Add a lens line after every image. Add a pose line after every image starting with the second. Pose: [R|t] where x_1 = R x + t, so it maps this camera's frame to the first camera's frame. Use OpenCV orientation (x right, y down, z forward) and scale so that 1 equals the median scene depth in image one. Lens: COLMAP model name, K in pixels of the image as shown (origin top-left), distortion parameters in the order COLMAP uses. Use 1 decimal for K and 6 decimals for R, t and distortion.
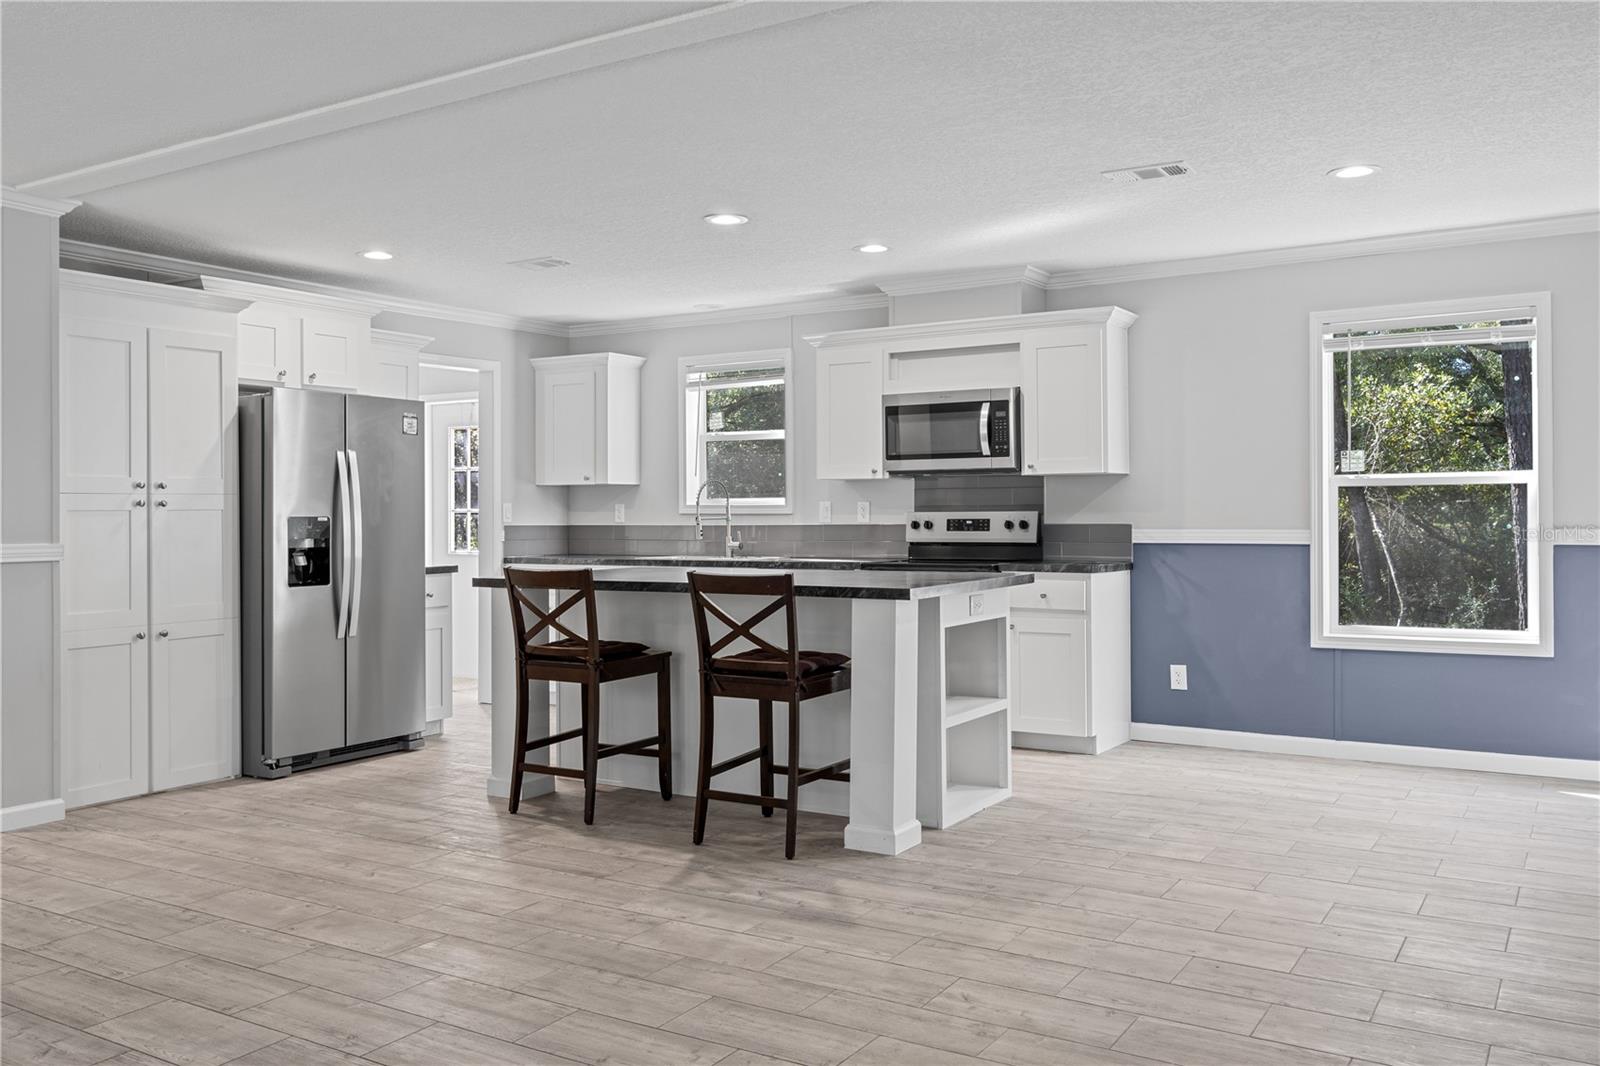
lens RADIAL K [[1305.7, 0, 777.9], [0, 1305.7, 501.3], [0, 0, 1]] dist [0.011612, -0.000150]
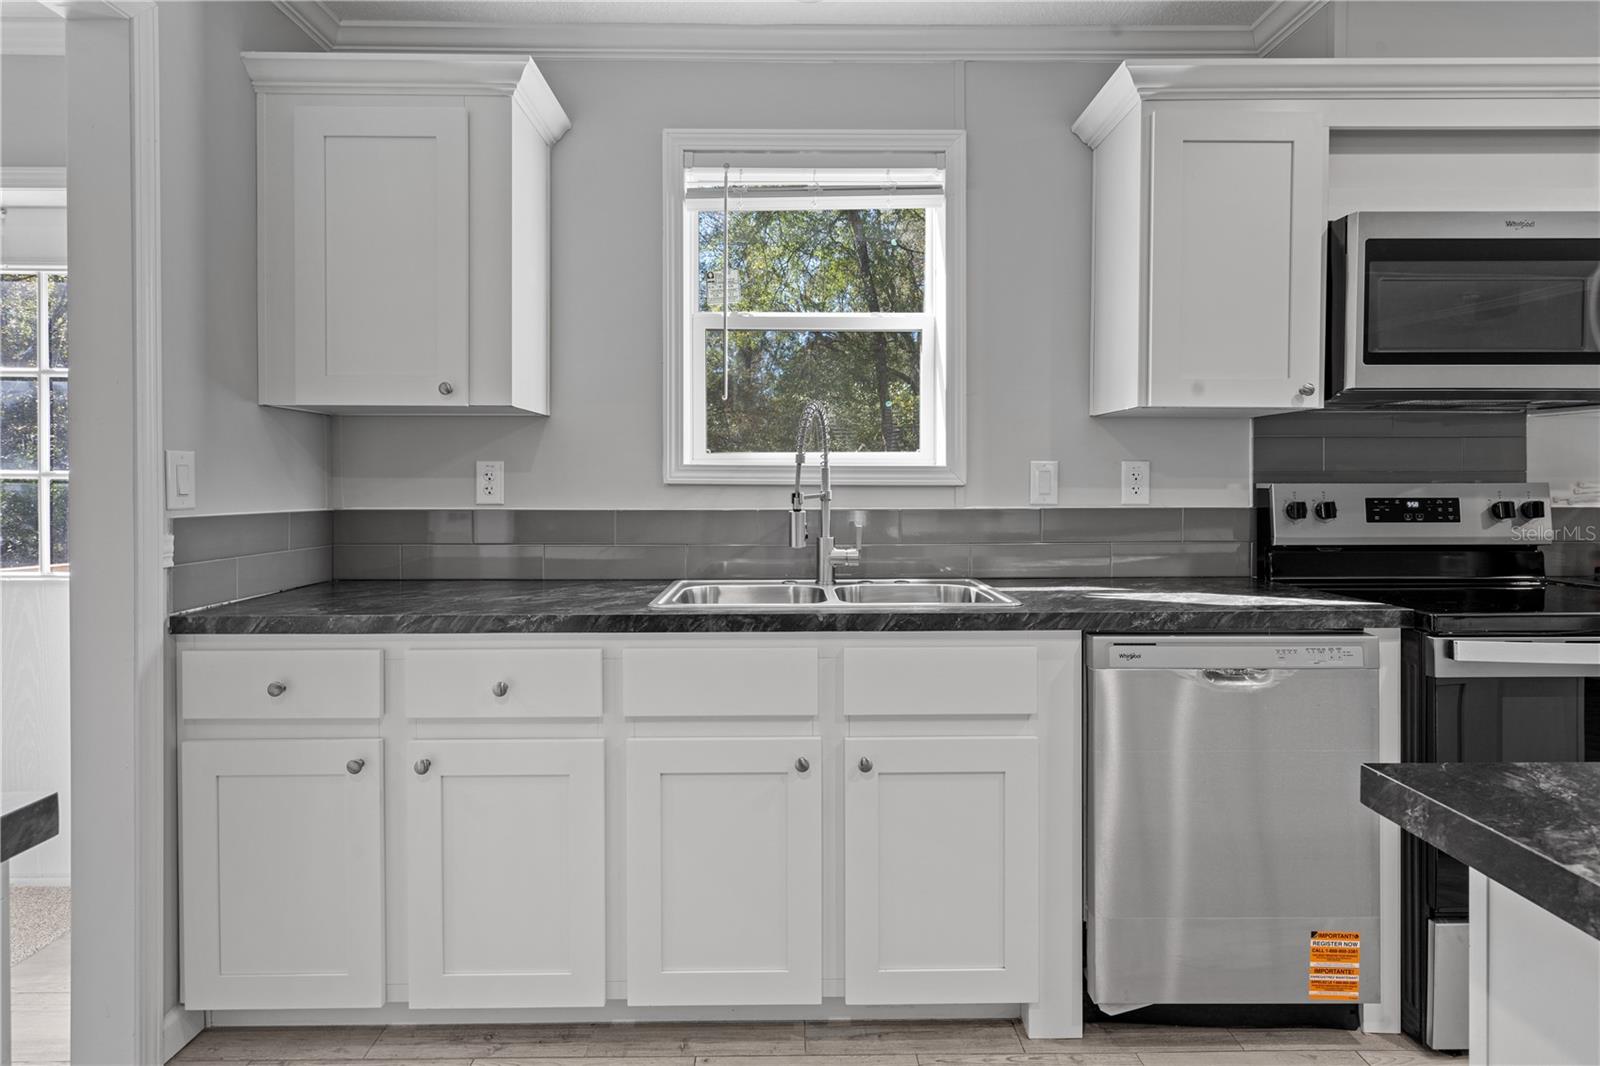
lens RADIAL K [[841.7, 0, 801.0], [0, 841.7, 494.2], [0, 0, 1]] dist [0.000808, 0.000107]
pose [[0.837571, -0.002881, 0.546321, -0.260101], [-0.009442, 0.999760, 0.019748, 0.009188], [-0.546247, -0.021698, 0.837343, 0.995131]]
